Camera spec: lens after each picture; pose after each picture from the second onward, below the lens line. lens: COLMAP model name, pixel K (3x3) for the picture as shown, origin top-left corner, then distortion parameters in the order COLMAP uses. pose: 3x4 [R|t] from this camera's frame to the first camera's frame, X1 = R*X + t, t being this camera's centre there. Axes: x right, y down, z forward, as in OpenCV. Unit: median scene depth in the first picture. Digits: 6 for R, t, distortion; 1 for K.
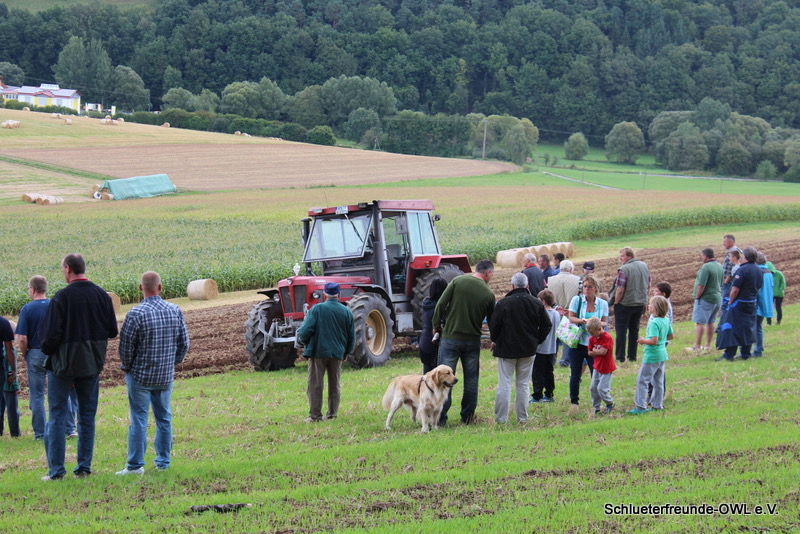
lens RADIAL K [[1901.5, 0, 399.7], [0, 1901.5, 269.1], [0, 0, 1]] dist [0.093264, 0.000000]
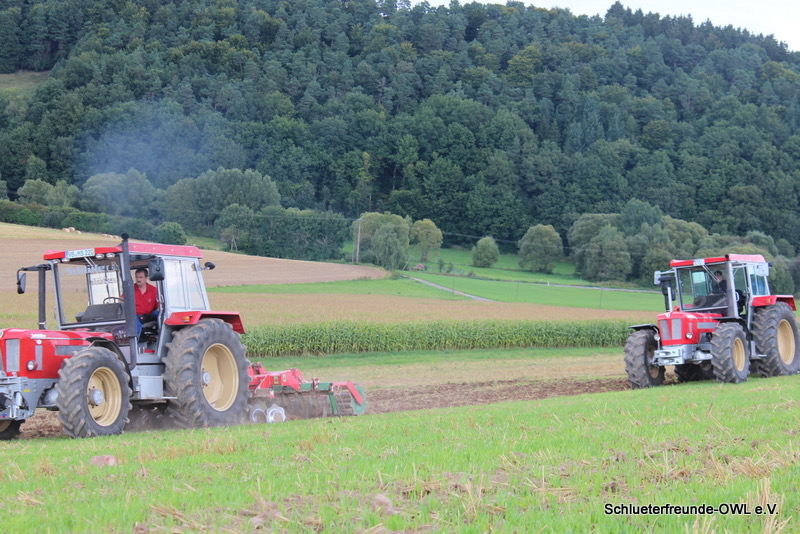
lens RADIAL K [[1901.5, 0, 401.0], [0, 1901.5, 269.5], [0, 0, 1]] dist [0.093264, 0.000000]
pose [[0.999876, 0.014417, -0.006256, 0.055691], [-0.014760, 0.998170, -0.058642, -0.004509], [0.005399, 0.058727, 0.998259, 0.122053]]
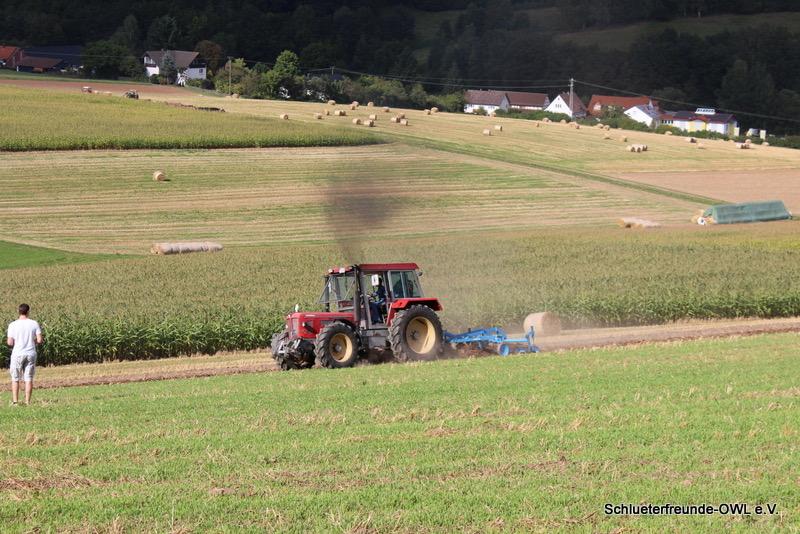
lens RADIAL K [[1901.5, 0, 412.1], [0, 1901.5, 264.9], [0, 0, 1]] dist [0.093264, 0.000000]
pose [[0.934045, 0.025906, -0.356214, 0.023918], [-0.031920, 0.999430, -0.011015, -0.000823], [0.355726, 0.021659, 0.934339, 0.029331]]
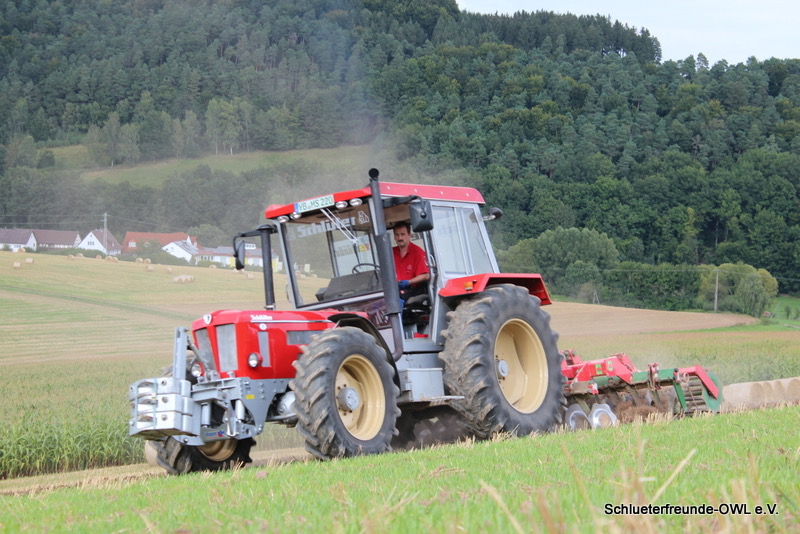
lens RADIAL K [[1901.5, 0, 397.6], [0, 1901.5, 268.0], [0, 0, 1]] dist [0.093264, 0.000000]
pose [[0.992175, -0.021910, -0.122914, 0.004983], [0.010673, 0.995762, -0.091348, 0.001435], [0.124394, 0.089321, 0.988204, 0.074972]]
